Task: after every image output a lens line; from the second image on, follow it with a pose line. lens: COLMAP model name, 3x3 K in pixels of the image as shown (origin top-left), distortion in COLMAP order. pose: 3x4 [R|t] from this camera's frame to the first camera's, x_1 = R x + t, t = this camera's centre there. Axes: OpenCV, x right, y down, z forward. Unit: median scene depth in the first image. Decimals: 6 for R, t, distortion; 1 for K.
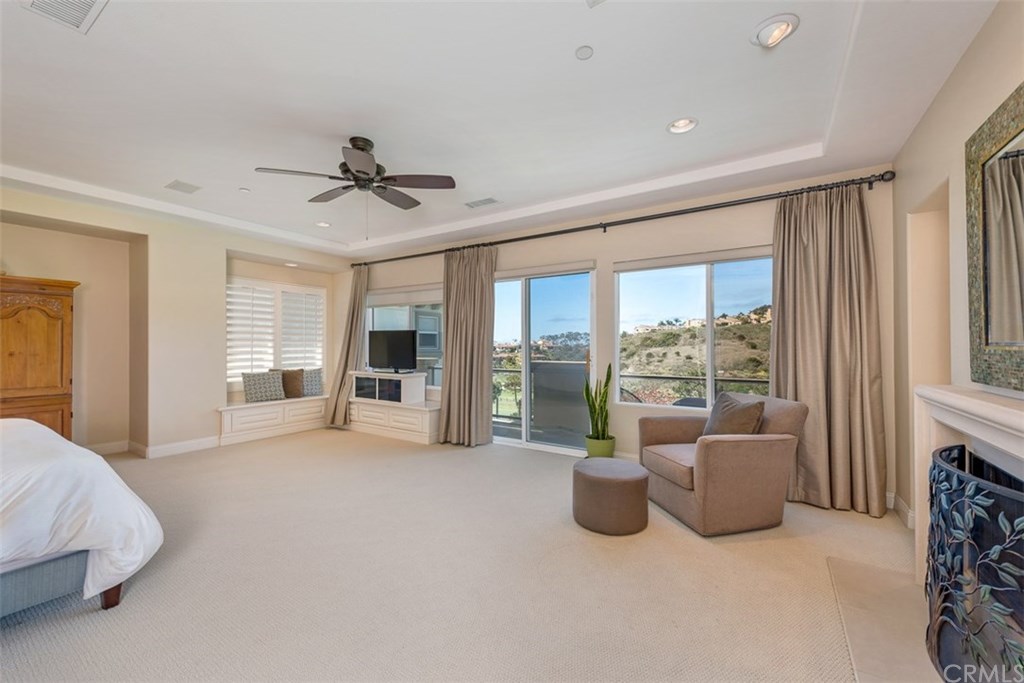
lens RADIAL K [[395.5, 0, 513.7], [0, 395.5, 352.4], [0, 0, 1]] dist [-0.017531, -0.001186]
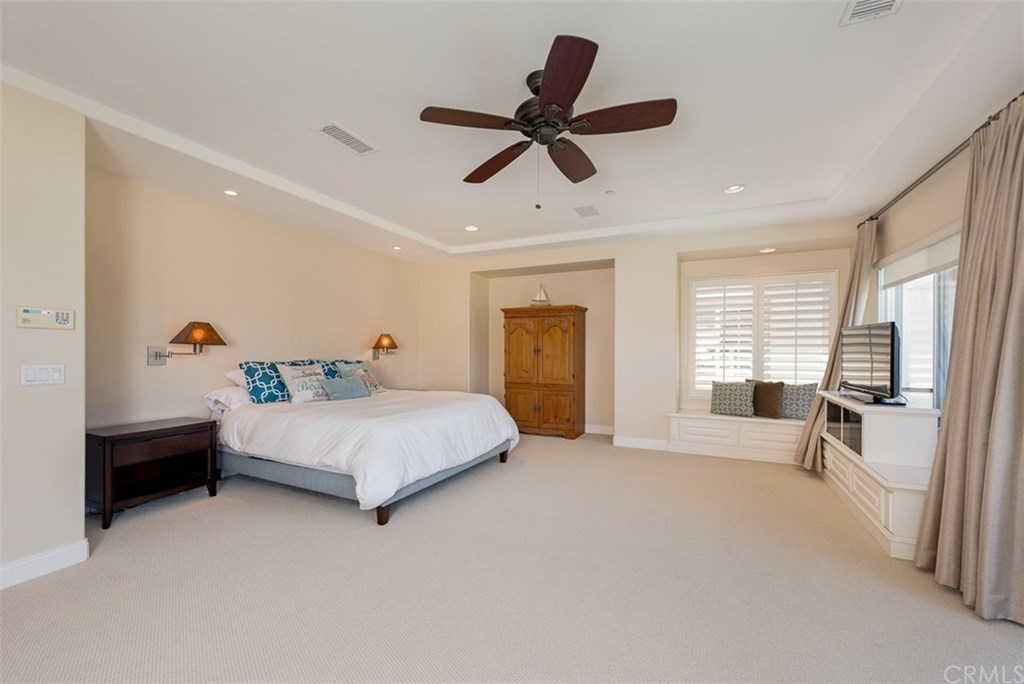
lens RADIAL K [[395.5, 0, 511.2], [0, 395.5, 350.9], [0, 0, 1]] dist [-0.017531, -0.001186]
pose [[0.101759, -0.001526, -0.994808, 0.176397], [-0.021561, 0.999761, -0.003739, -0.004272], [0.994575, 0.021830, 0.101701, 0.423061]]
